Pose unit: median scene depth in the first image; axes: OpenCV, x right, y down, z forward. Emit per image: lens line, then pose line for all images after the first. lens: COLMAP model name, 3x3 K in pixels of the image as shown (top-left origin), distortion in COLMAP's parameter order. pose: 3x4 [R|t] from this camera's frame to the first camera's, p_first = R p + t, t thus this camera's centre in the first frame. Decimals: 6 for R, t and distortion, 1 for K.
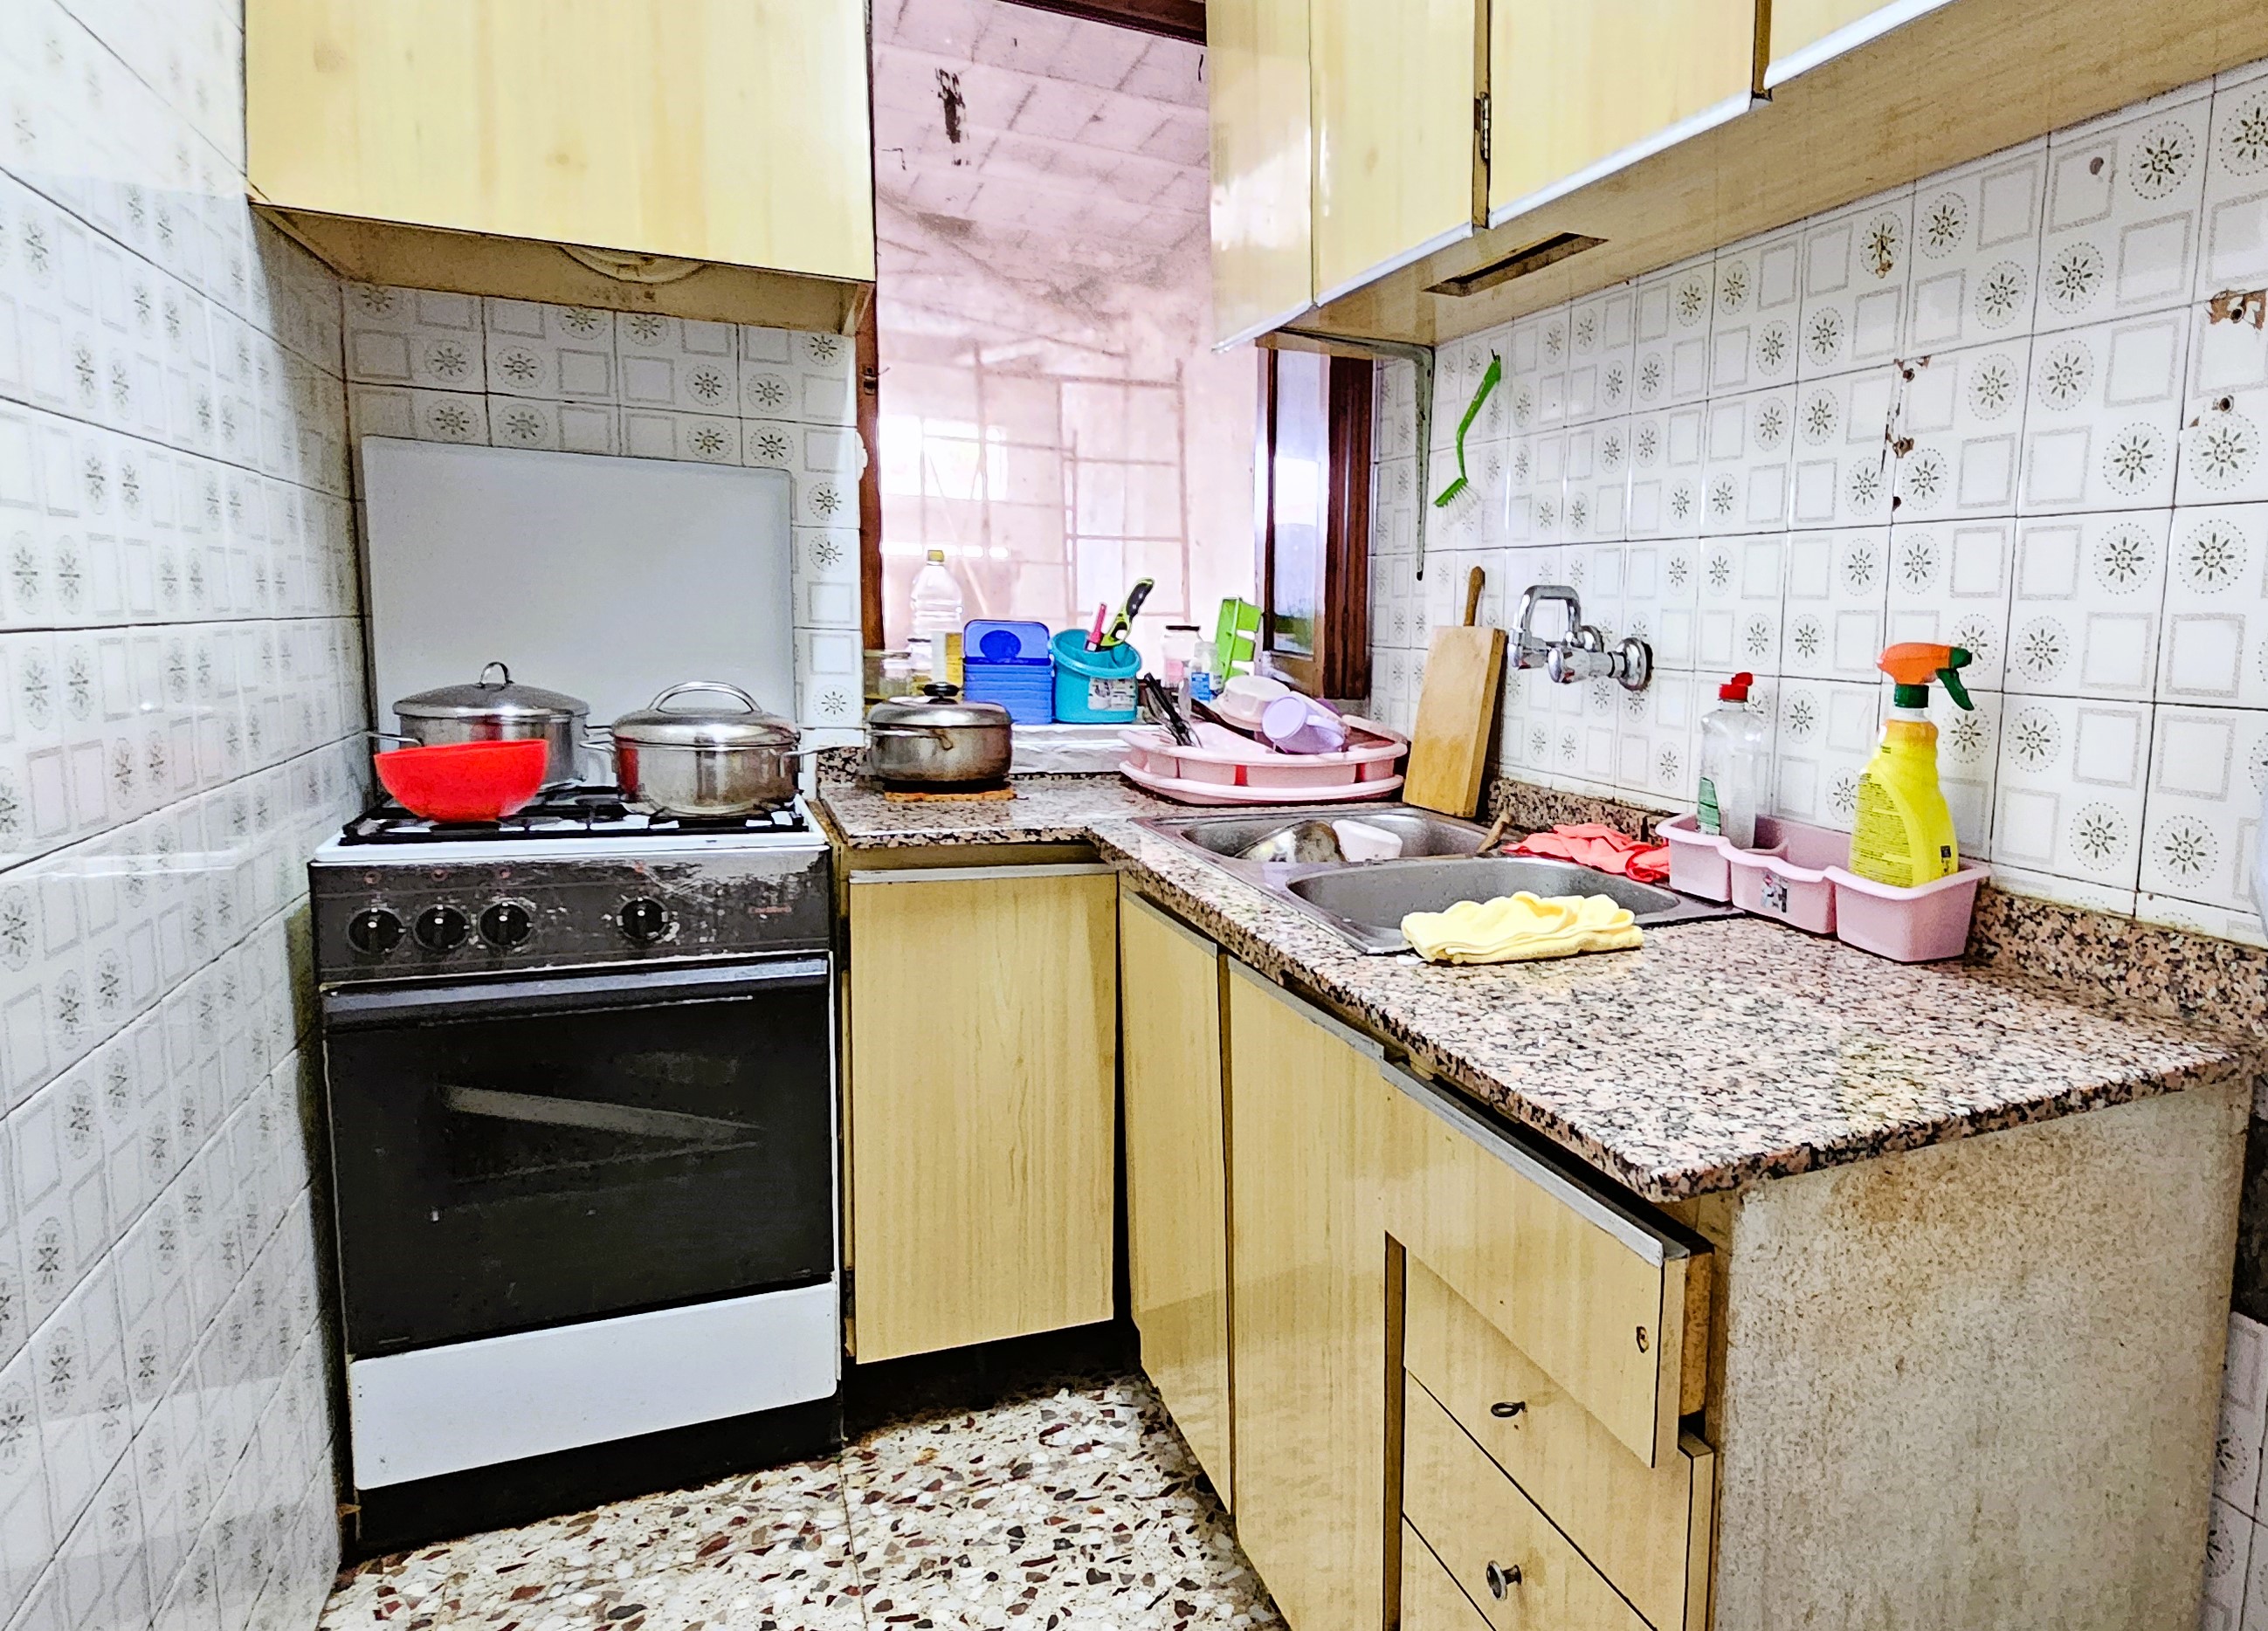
lens RADIAL K [[953.2, 0, 1134.7], [0, 953.2, 661.5], [0, 0, 1]] dist [-0.000573, 0.000733]
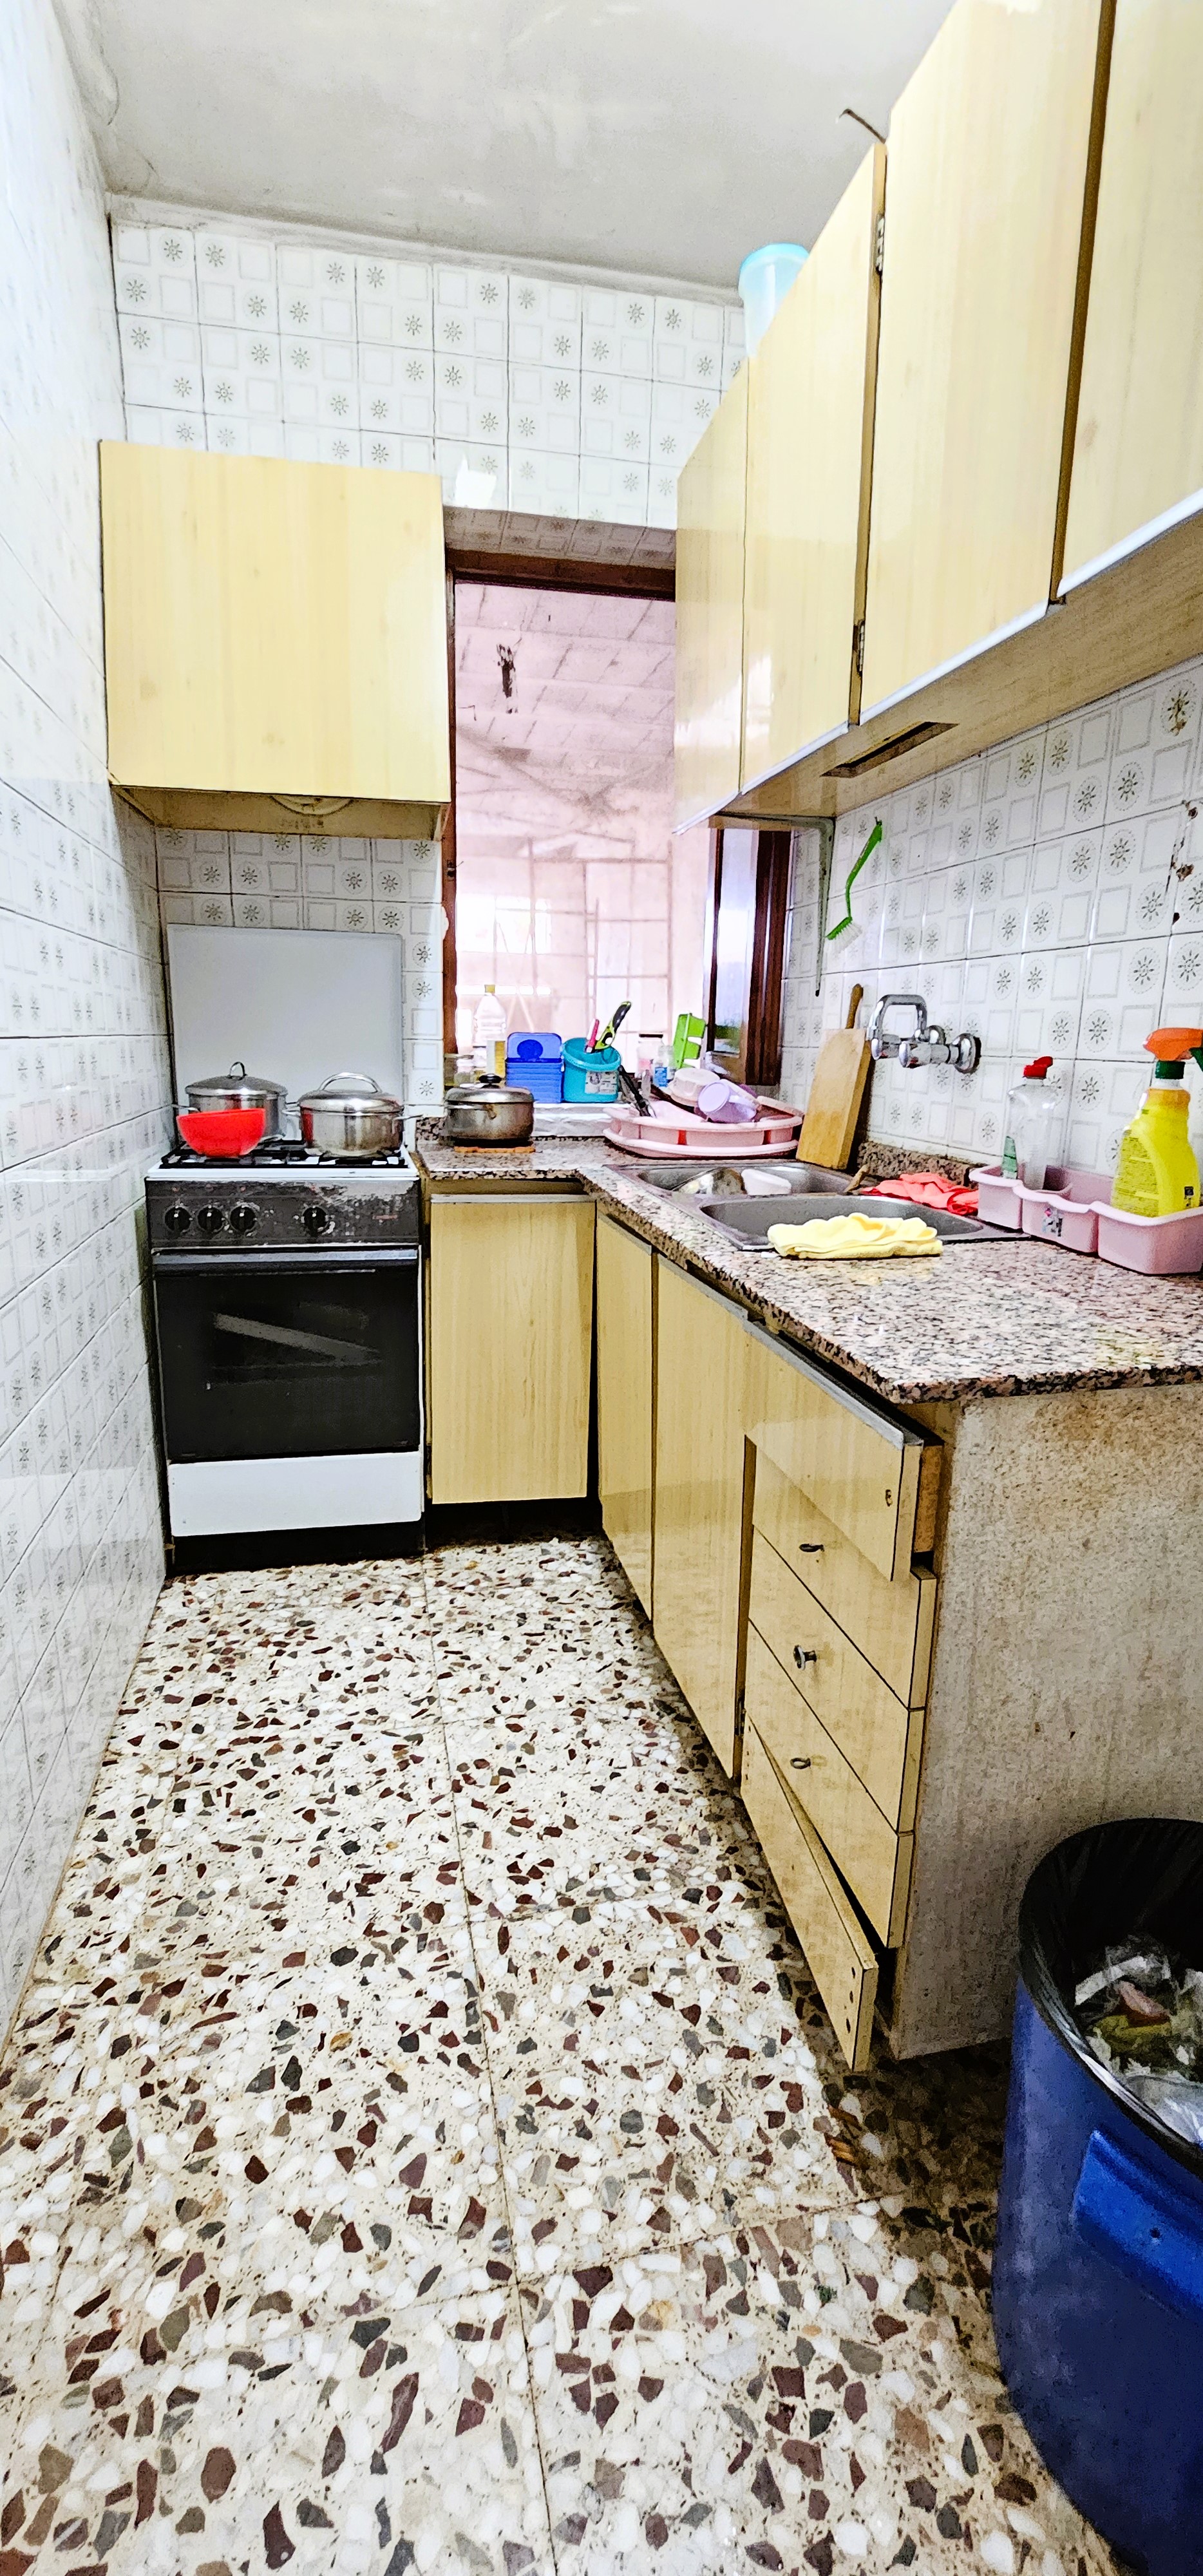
lens RADIAL K [[1048.6, 0, 601.5], [0, 1048.6, 1288.0], [0, 0, 1]] dist [0.000069, 0.000126]
pose [[0.955490, 0.051976, -0.290410, 0.482271], [-0.026075, 0.995384, 0.092358, 0.208930], [0.293870, -0.080675, 0.952435, -0.578272]]
